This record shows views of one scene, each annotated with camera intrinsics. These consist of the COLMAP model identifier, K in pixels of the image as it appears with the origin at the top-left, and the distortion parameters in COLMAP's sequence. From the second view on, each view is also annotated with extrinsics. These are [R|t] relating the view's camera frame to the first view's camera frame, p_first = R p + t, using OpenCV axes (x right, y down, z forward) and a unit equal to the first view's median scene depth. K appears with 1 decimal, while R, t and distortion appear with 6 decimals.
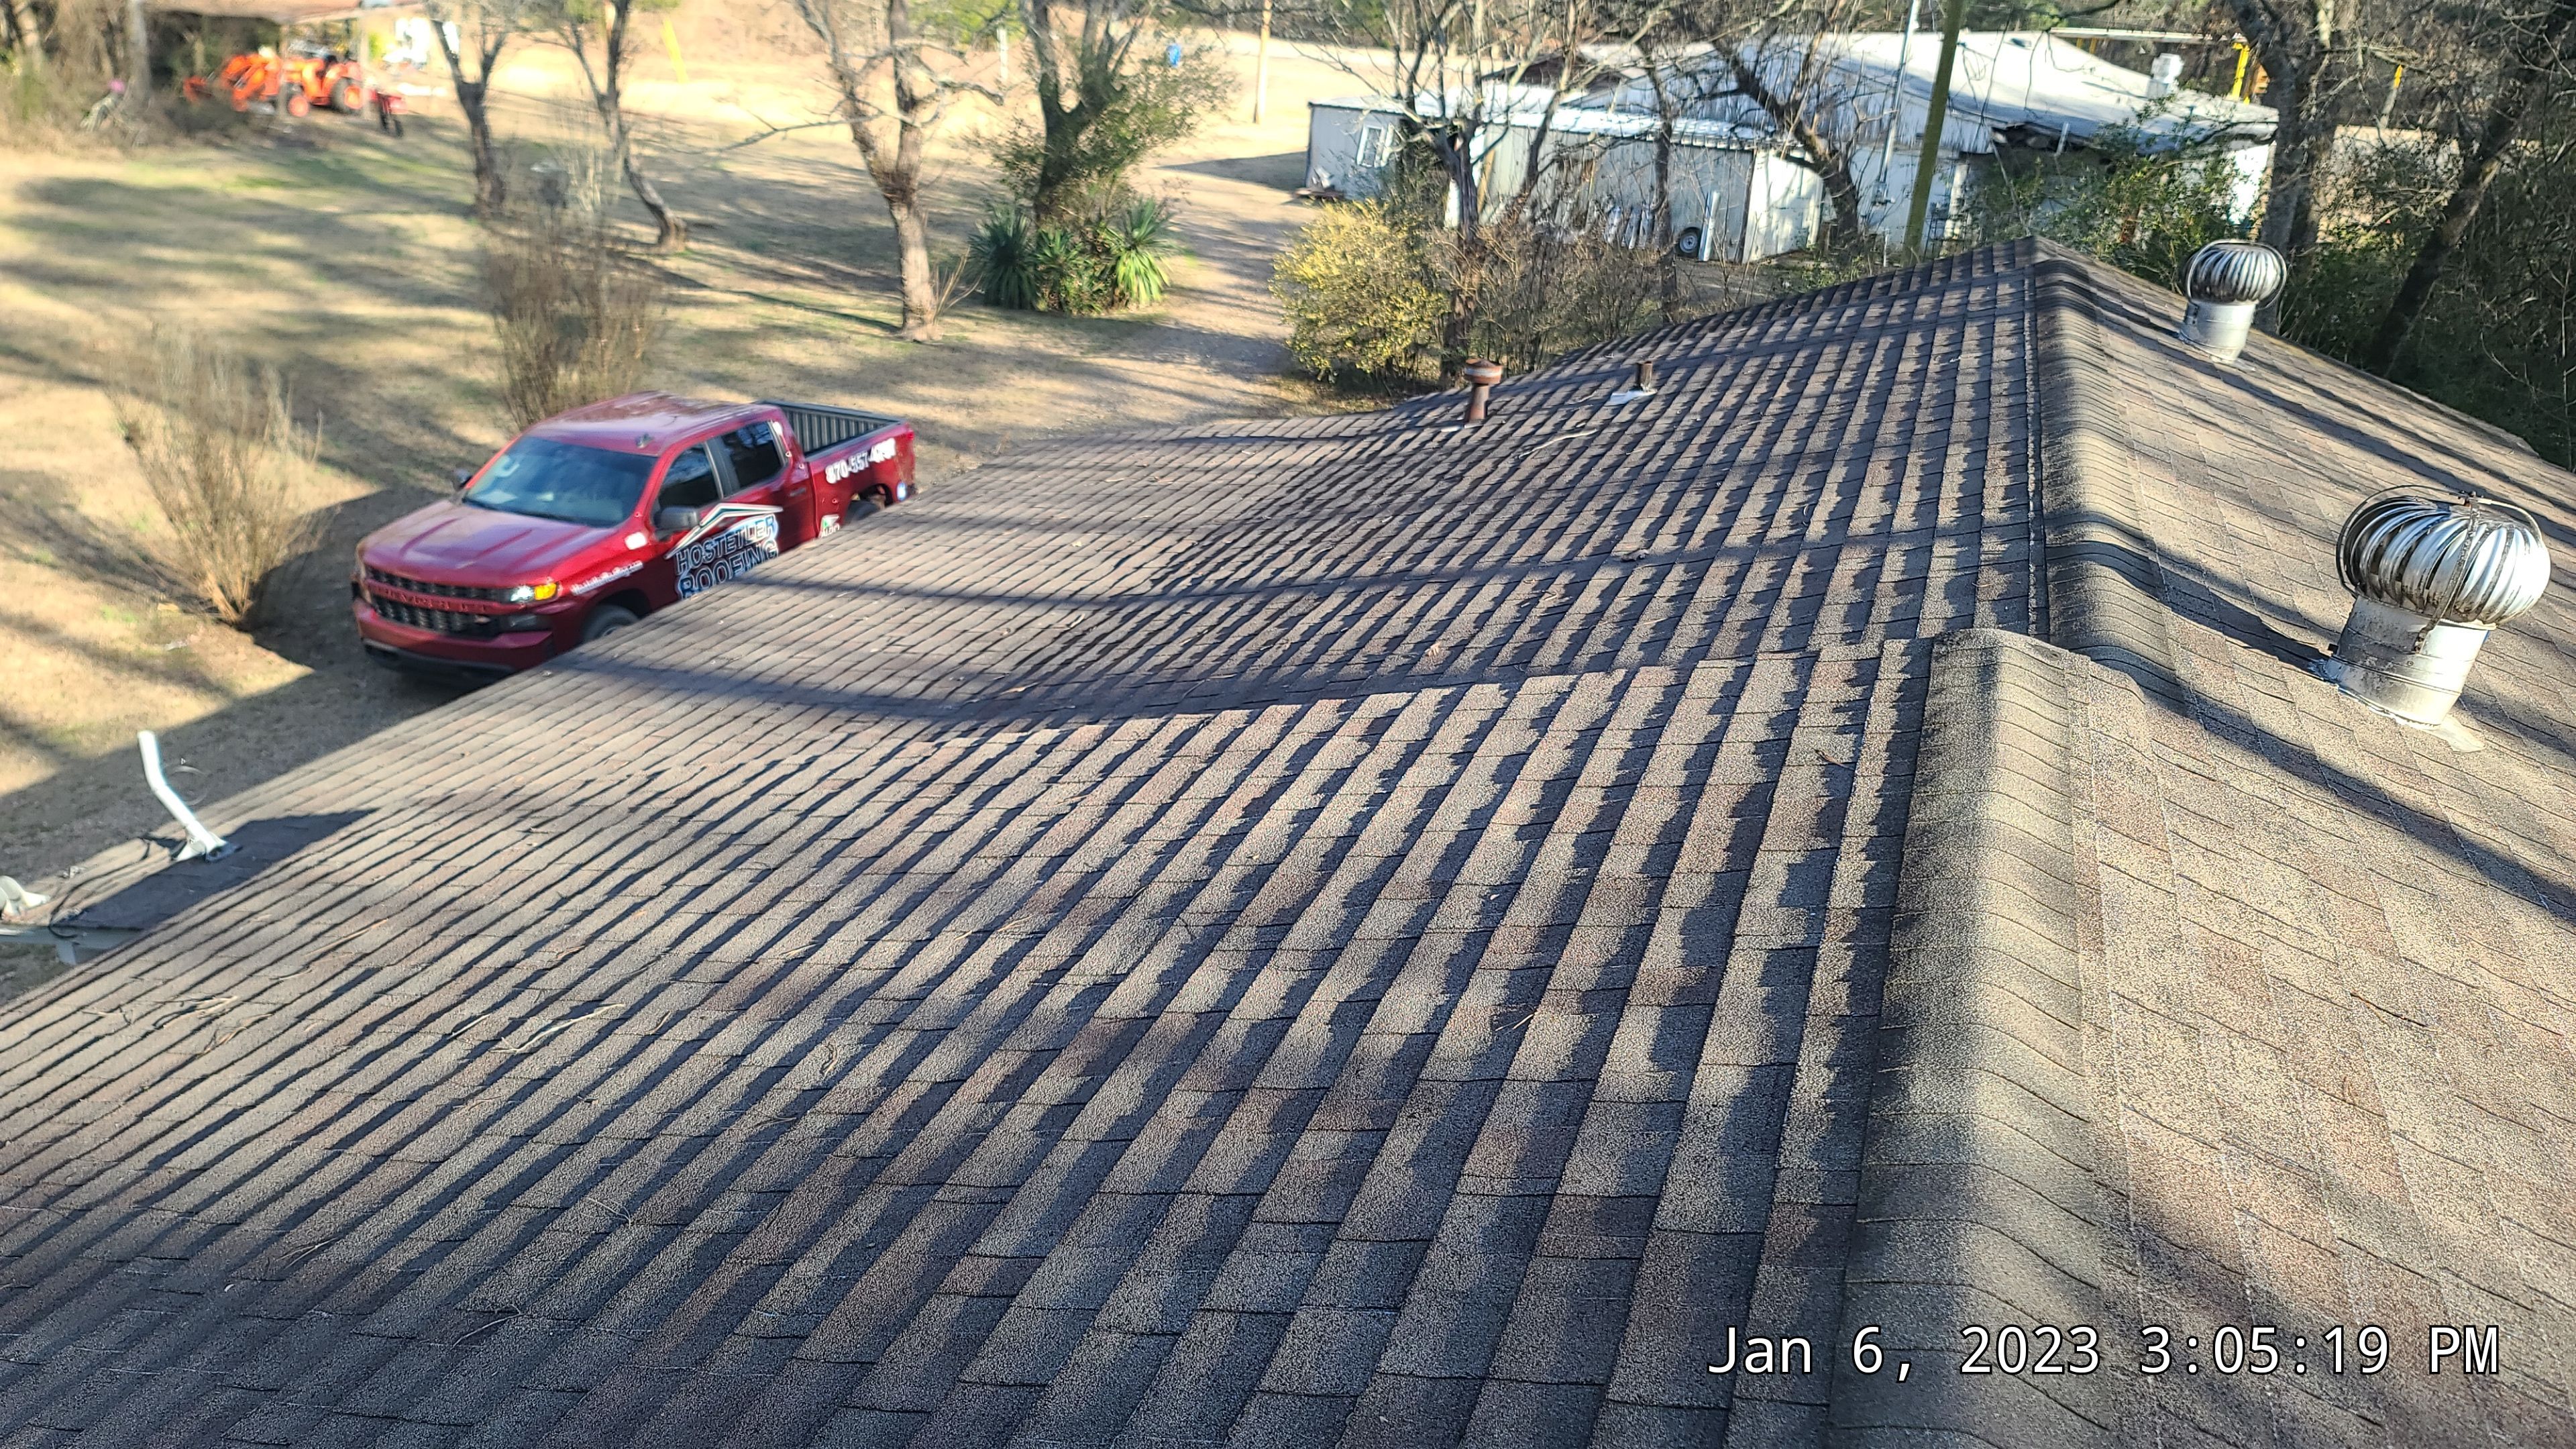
lens RADIAL K [[1931.1, 0, 1279.5], [0, 1931.1, 718.1], [0, 0, 1]] dist [0.083390, -0.054280]
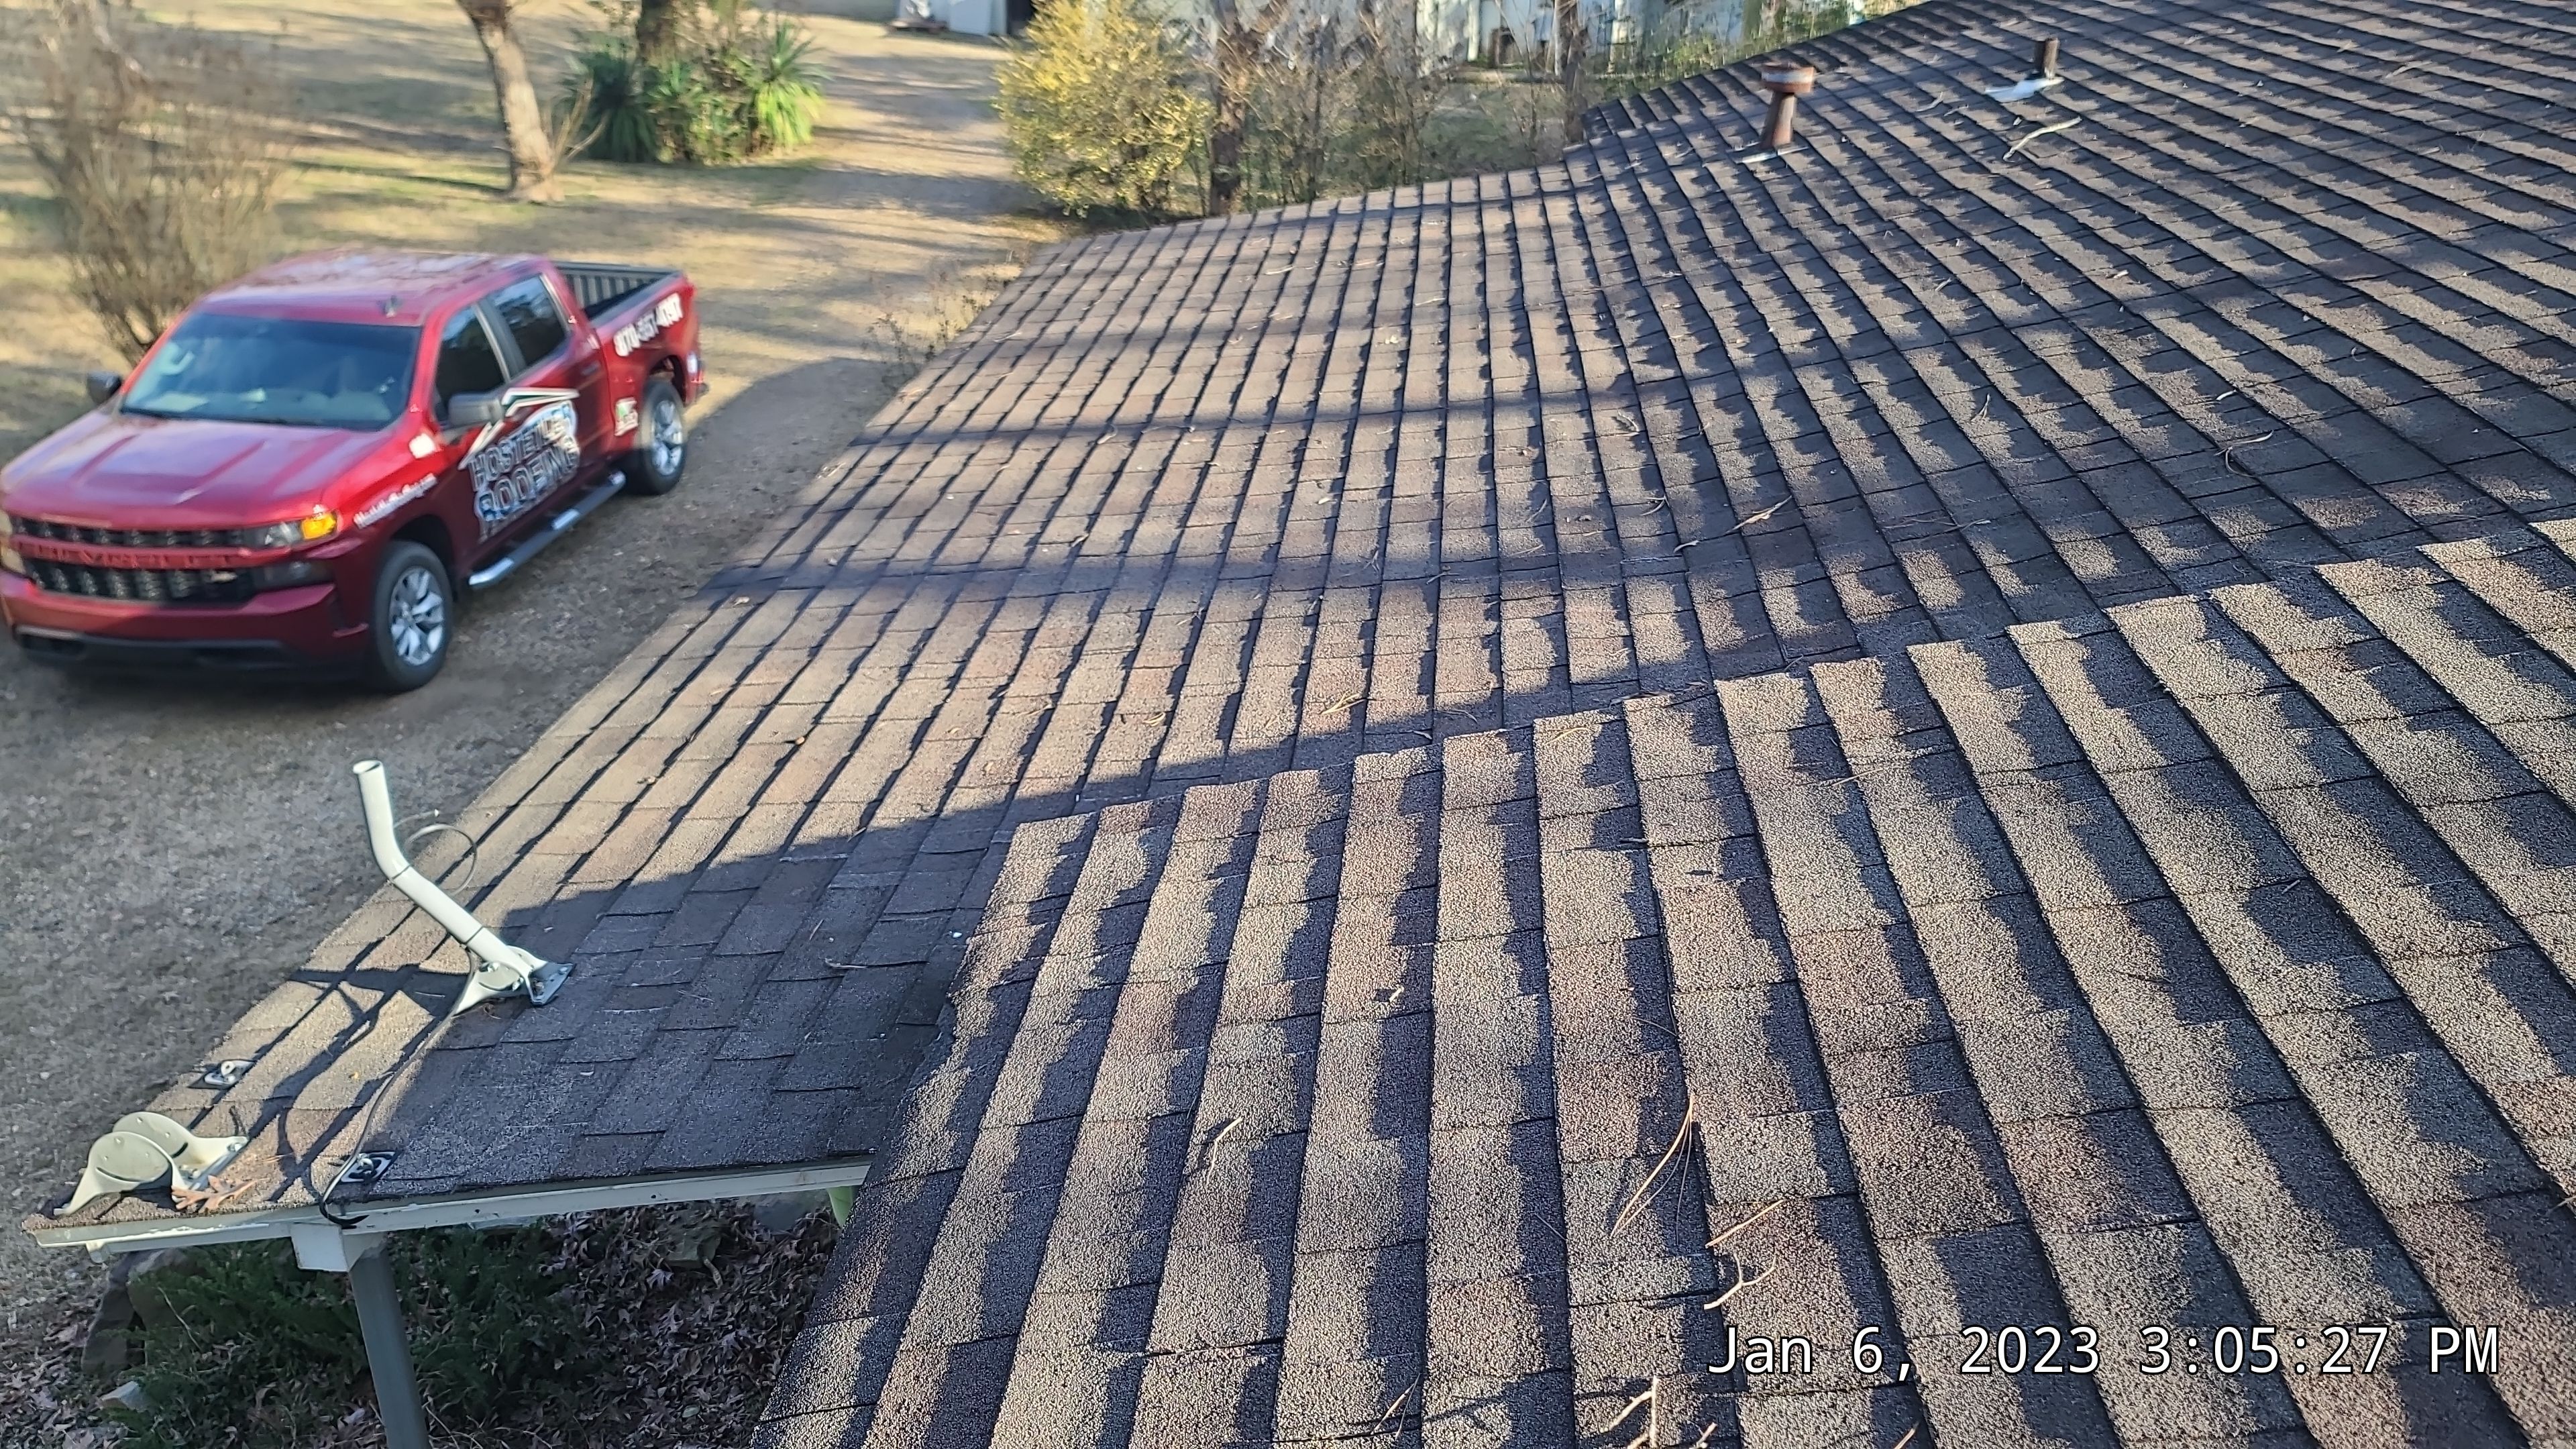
lens RADIAL K [[1931.1, 0, 1283.1], [0, 1931.1, 730.9], [0, 0, 1]] dist [0.083390, -0.054280]
pose [[0.957673, -0.133386, 0.255090, -0.123280], [0.117328, 0.990086, 0.077232, -0.003291], [-0.262862, -0.044034, 0.963828, 0.121297]]
